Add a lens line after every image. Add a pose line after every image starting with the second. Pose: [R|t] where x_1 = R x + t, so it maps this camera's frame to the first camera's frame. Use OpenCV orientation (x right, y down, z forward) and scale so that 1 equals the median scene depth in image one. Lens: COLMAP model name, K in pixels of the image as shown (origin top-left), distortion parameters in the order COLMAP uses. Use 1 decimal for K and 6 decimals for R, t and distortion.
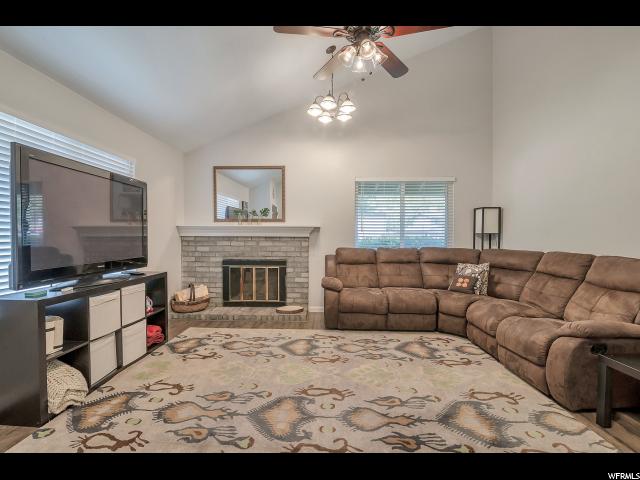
lens RADIAL K [[307.4, 0, 323.0], [0, 307.4, 240.7], [0, 0, 1]] dist [-0.018980, -0.000426]
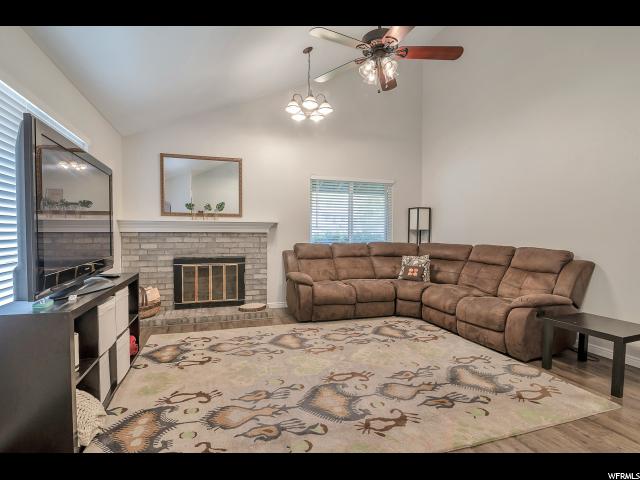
lens RADIAL K [[312.8, 0, 315.5], [0, 312.8, 239.4], [0, 0, 1]] dist [-0.016645, 0.000044]
pose [[0.945843, -0.006330, 0.324562, -0.291576], [0.002583, 0.999925, 0.011977, -0.002917], [-0.324613, -0.010490, 0.945789, -0.003186]]
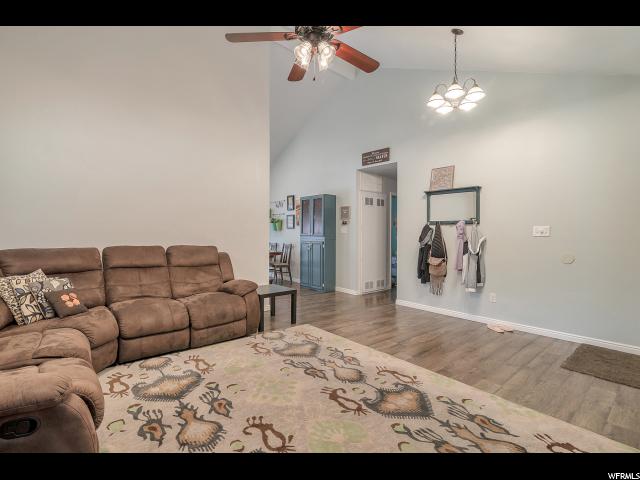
lens RADIAL K [[303.1, 0, 313.8], [0, 303.1, 233.6], [0, 0, 1]] dist [-0.016394, -0.000170]
pose [[-0.637939, -0.014111, 0.769958, -0.410392], [-0.001248, 0.999850, 0.017290, -0.023189], [-0.770086, 0.010069, -0.637860, 1.049397]]
